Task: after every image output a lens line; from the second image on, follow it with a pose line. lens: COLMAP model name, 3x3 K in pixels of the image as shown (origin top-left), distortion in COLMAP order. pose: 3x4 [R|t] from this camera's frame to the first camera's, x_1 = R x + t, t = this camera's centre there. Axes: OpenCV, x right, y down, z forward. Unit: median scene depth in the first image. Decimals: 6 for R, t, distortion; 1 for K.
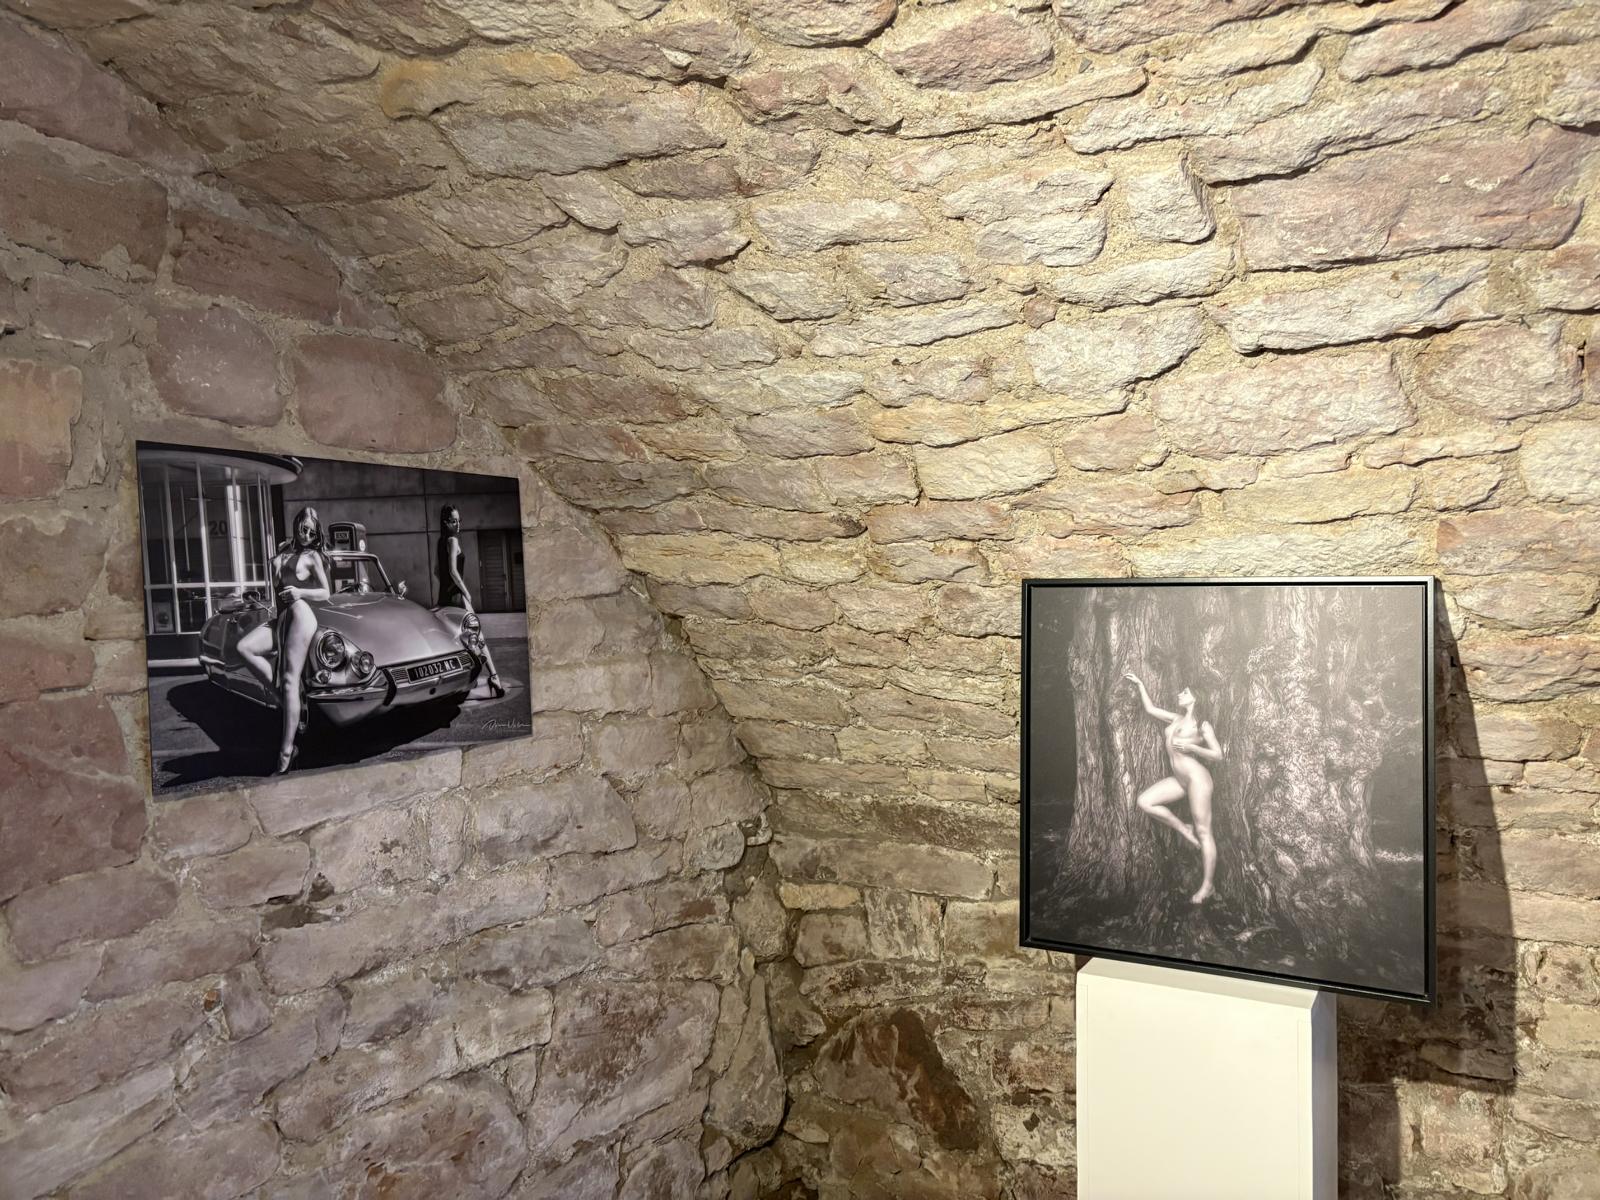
lens RADIAL K [[1204.2, 0, 799.9], [0, 1204.2, 593.3], [0, 0, 1]] dist [0.049077, -0.056450]
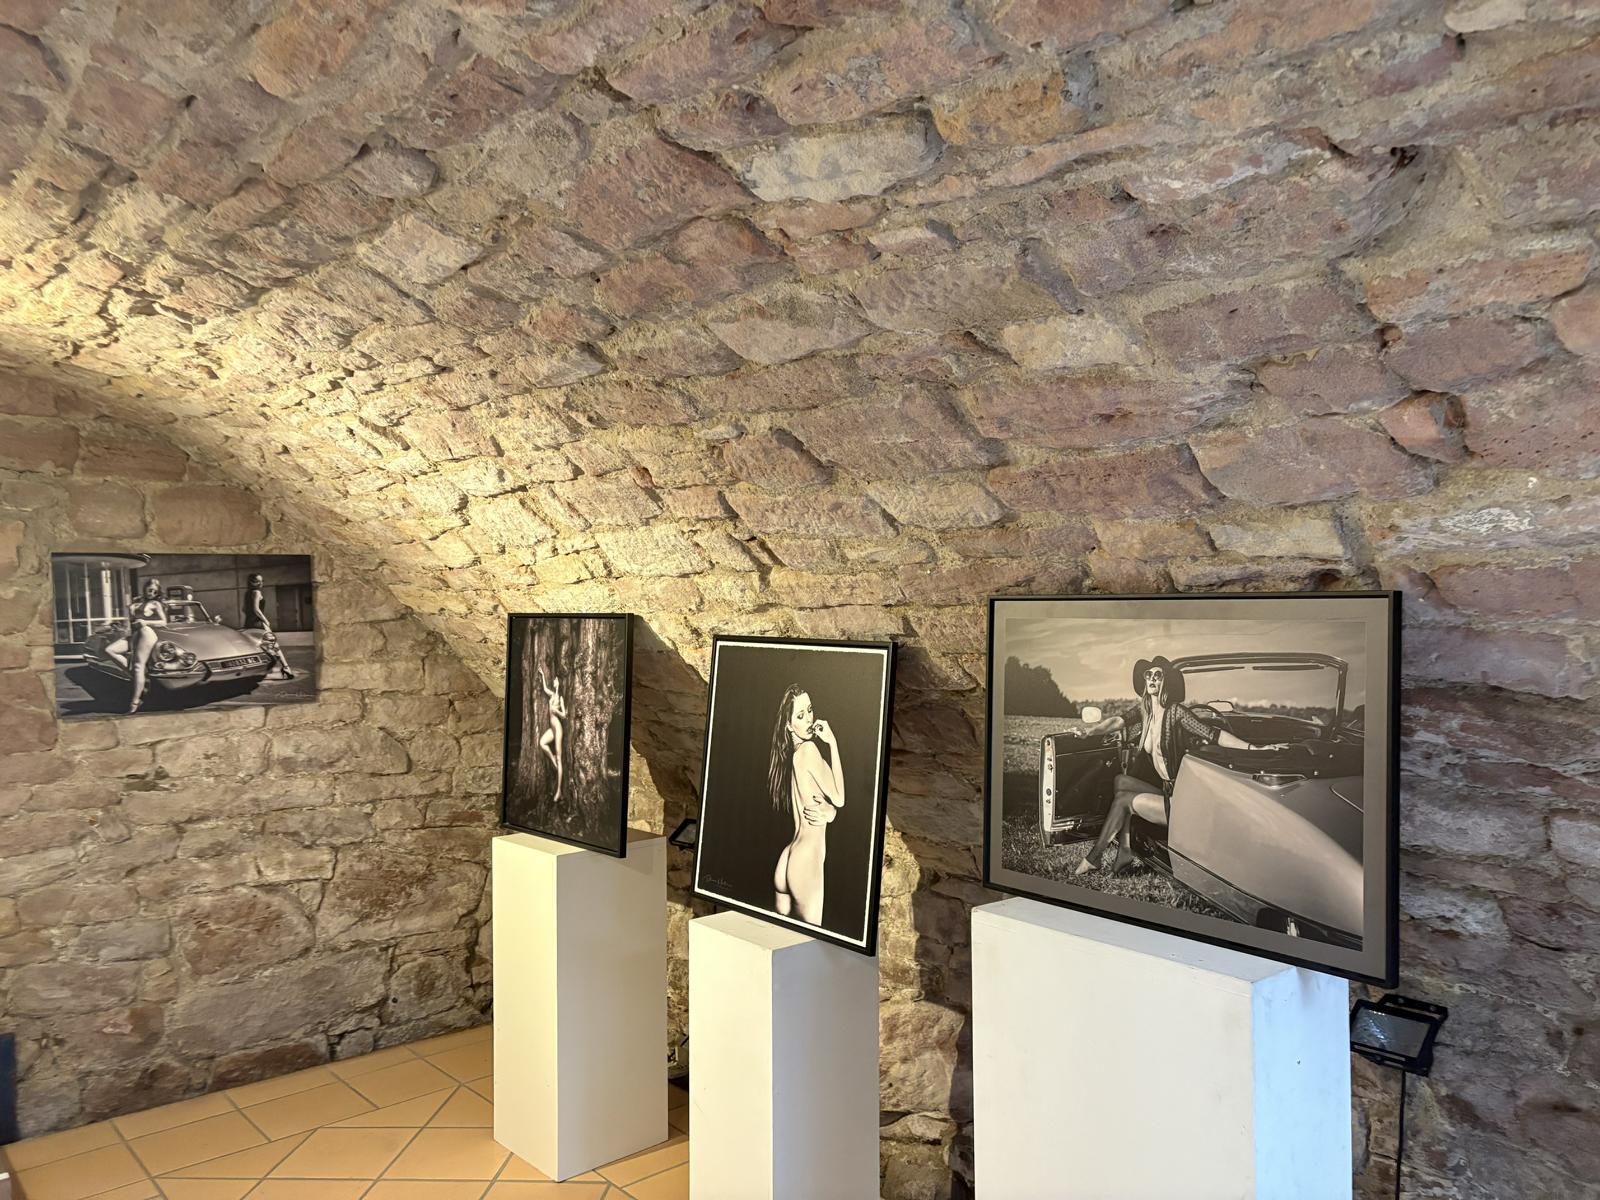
lens RADIAL K [[1204.2, 0, 804.9], [0, 1204.2, 601.2], [0, 0, 1]] dist [0.049077, -0.056450]
pose [[0.946236, -0.006212, -0.323418, 1.223862], [0.006306, 0.999980, -0.000758, -0.026643], [0.323416, -0.001322, 0.946256, -0.520171]]
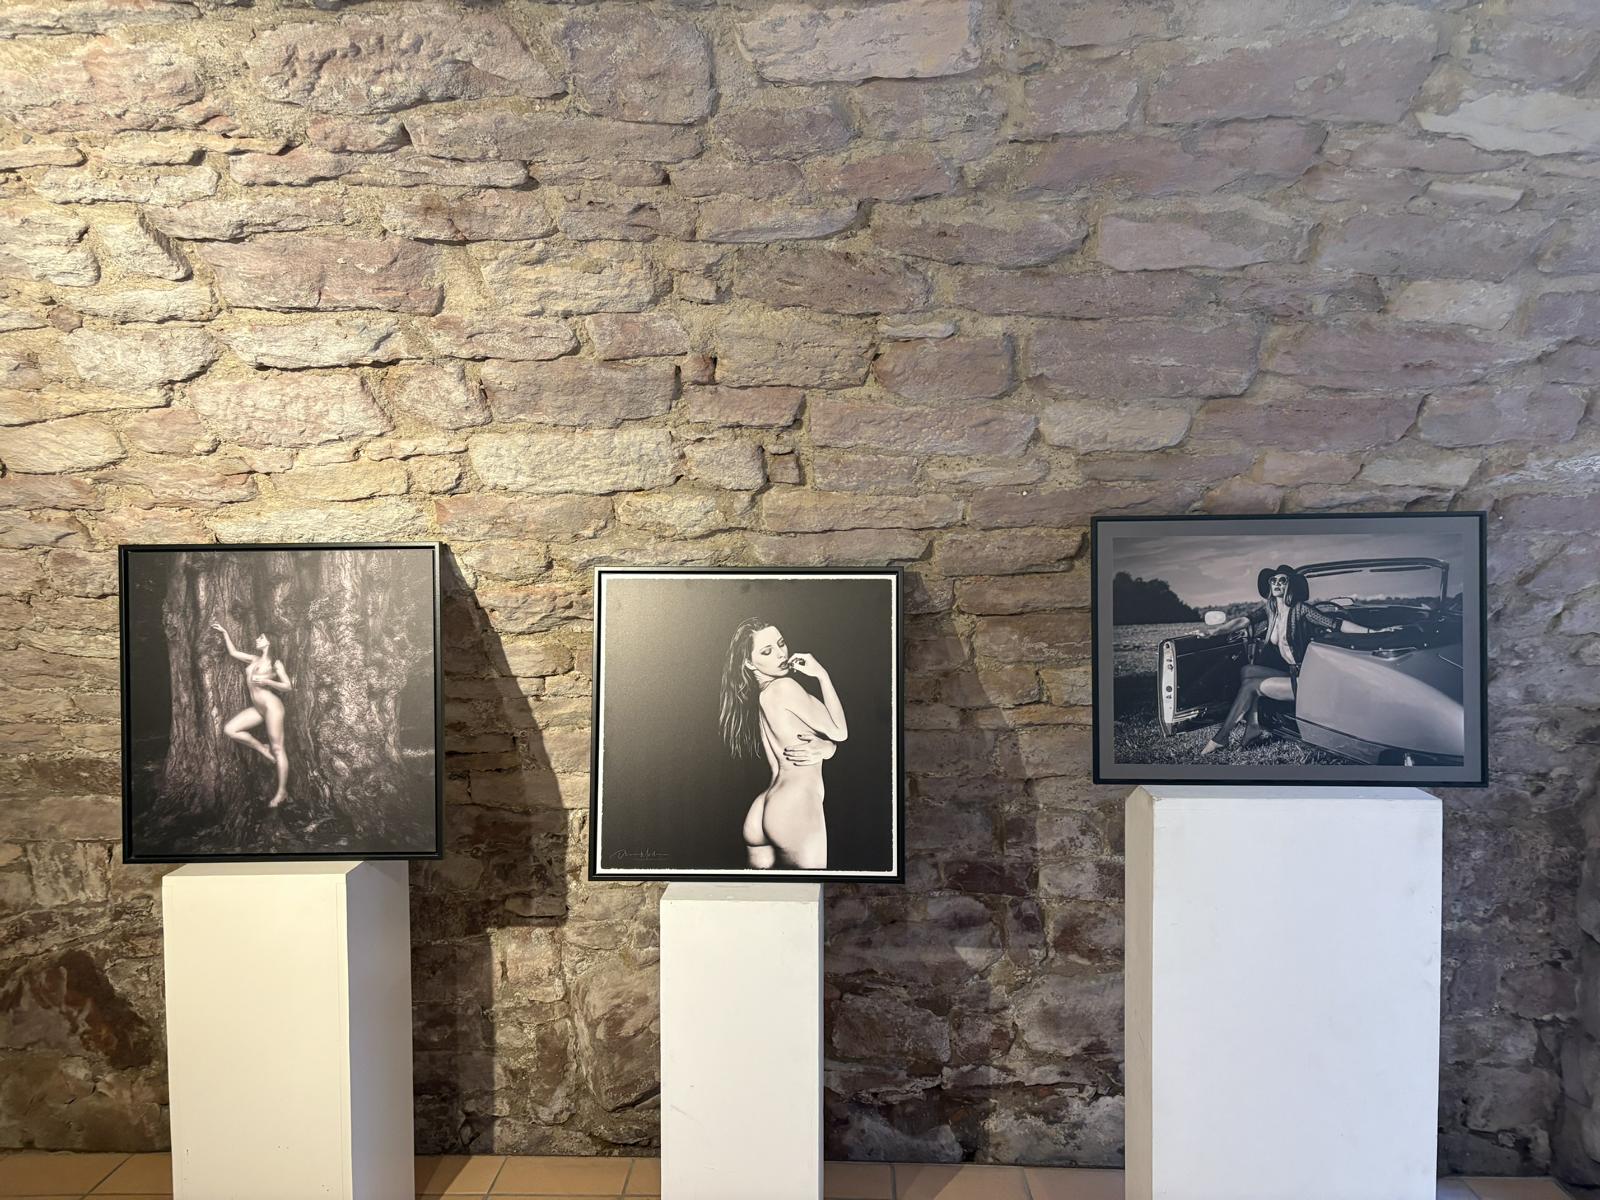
lens RADIAL K [[1204.2, 0, 791.5], [0, 1204.2, 611.7], [0, 0, 1]] dist [0.049077, -0.056450]
pose [[0.876326, -0.033883, 0.480525, 0.201985], [0.009323, 0.998529, 0.053407, -0.004654], [-0.481628, -0.042322, 0.875353, -0.329246]]
